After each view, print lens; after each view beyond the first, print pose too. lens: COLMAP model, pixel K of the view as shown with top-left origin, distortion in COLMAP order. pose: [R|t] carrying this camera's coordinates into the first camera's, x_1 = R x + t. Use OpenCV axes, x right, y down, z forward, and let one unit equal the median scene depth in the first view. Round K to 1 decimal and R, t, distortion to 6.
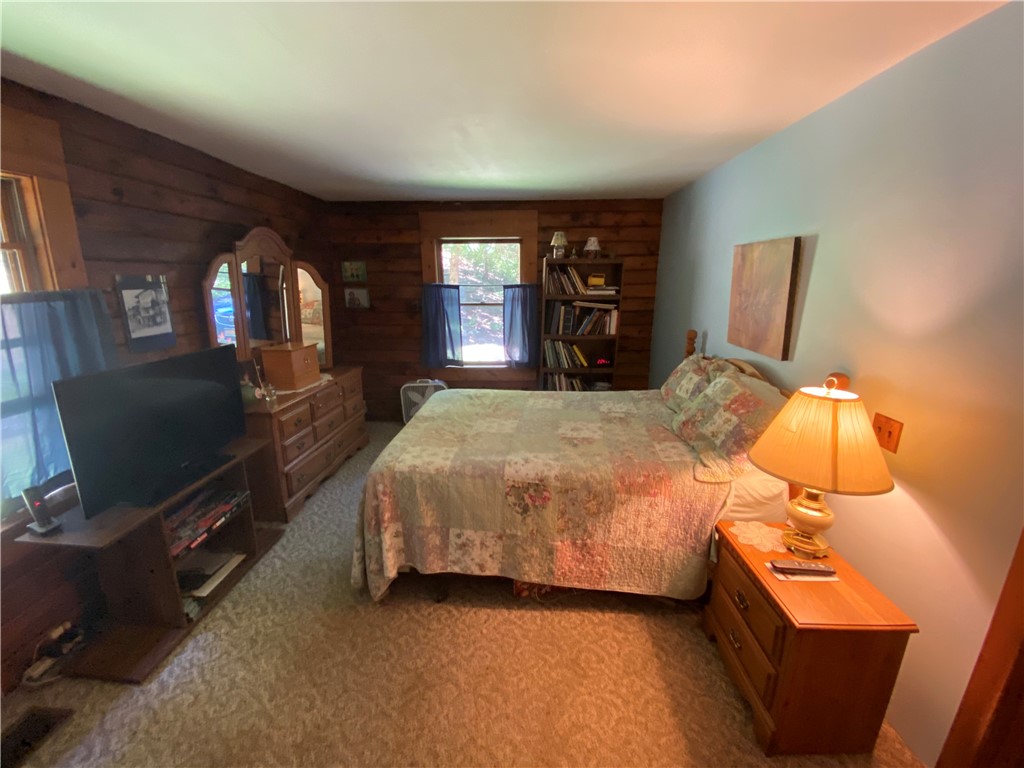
lens RADIAL K [[417.0, 0, 510.0], [0, 417.0, 375.0], [0, 0, 1]] dist [0.008243, -0.012889]
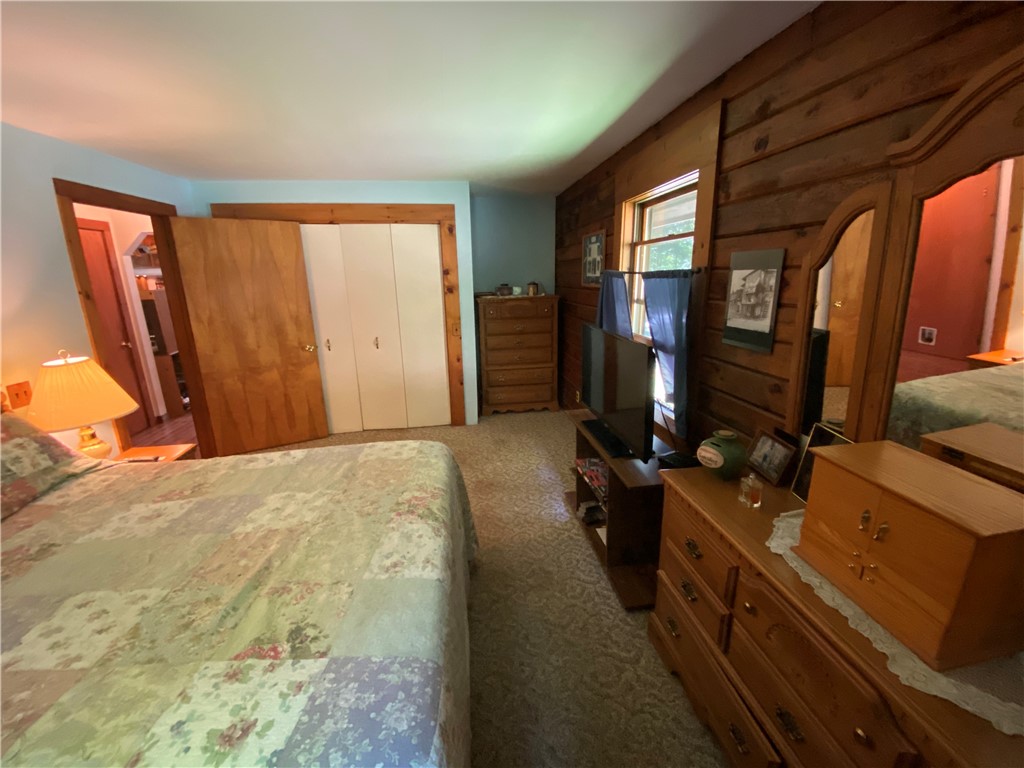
lens RADIAL K [[417.0, 0, 509.7], [0, 417.0, 374.9], [0, 0, 1]] dist [0.008243, -0.012889]
pose [[-0.984611, 0.060639, -0.163905, -0.297531], [-0.015587, 0.903664, 0.427959, -0.358711], [0.174066, 0.423928, -0.888812, 1.716150]]
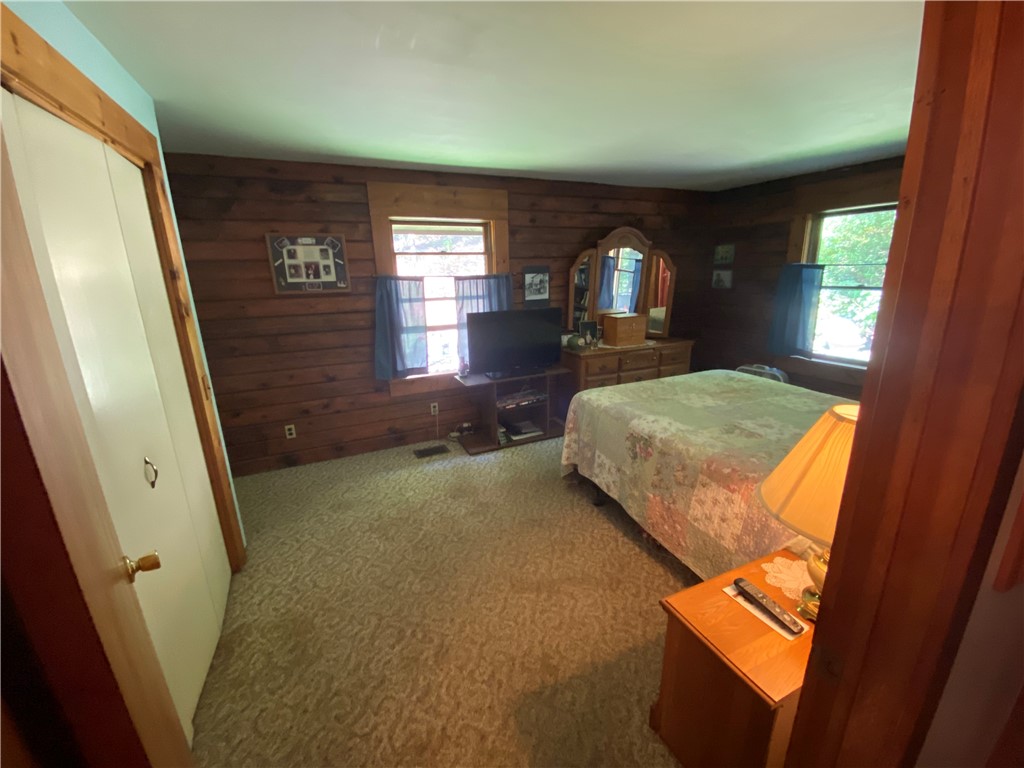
lens RADIAL K [[417.0, 0, 511.5], [0, 417.0, 378.2], [0, 0, 1]] dist [0.008243, -0.012889]
pose [[0.445517, 0.211583, -0.869912, 0.762636], [-0.168781, 0.974098, 0.150485, -0.015720], [0.879220, 0.079781, 0.469689, 0.085301]]
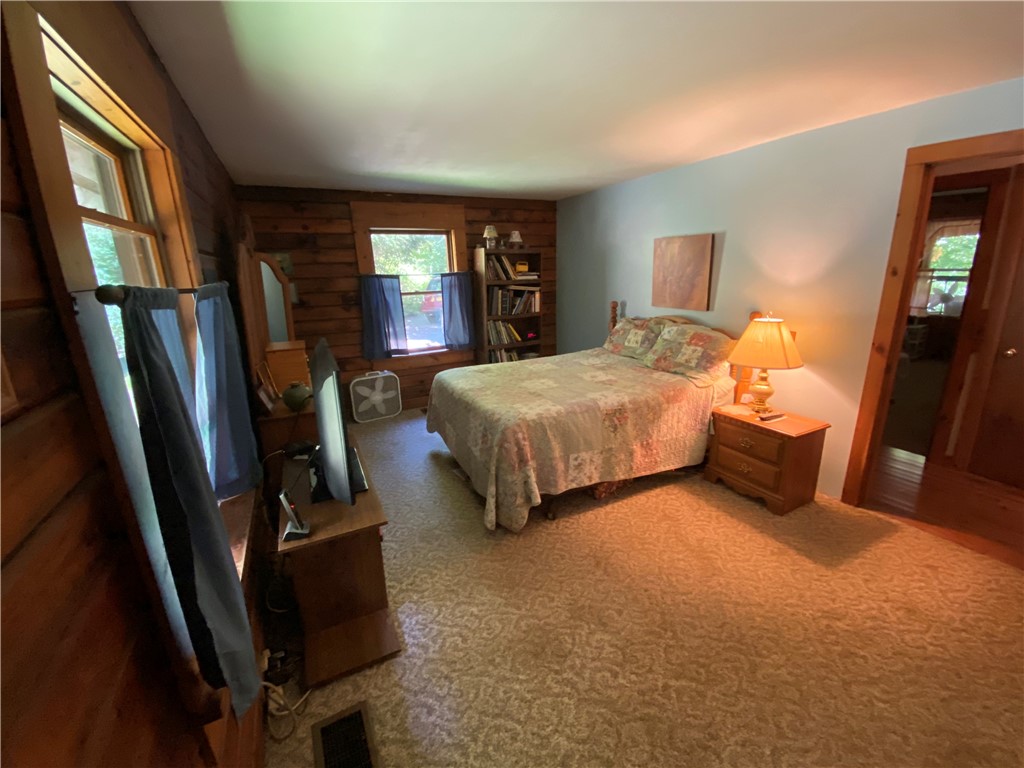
lens RADIAL K [[417.0, 0, 513.2], [0, 417.0, 376.5], [0, 0, 1]] dist [0.008243, -0.012889]
pose [[0.871759, -0.144700, 0.468078, -0.772569], [0.135067, 0.989348, 0.054291, 0.025504], [-0.470948, 0.015893, 0.882018, -0.063665]]
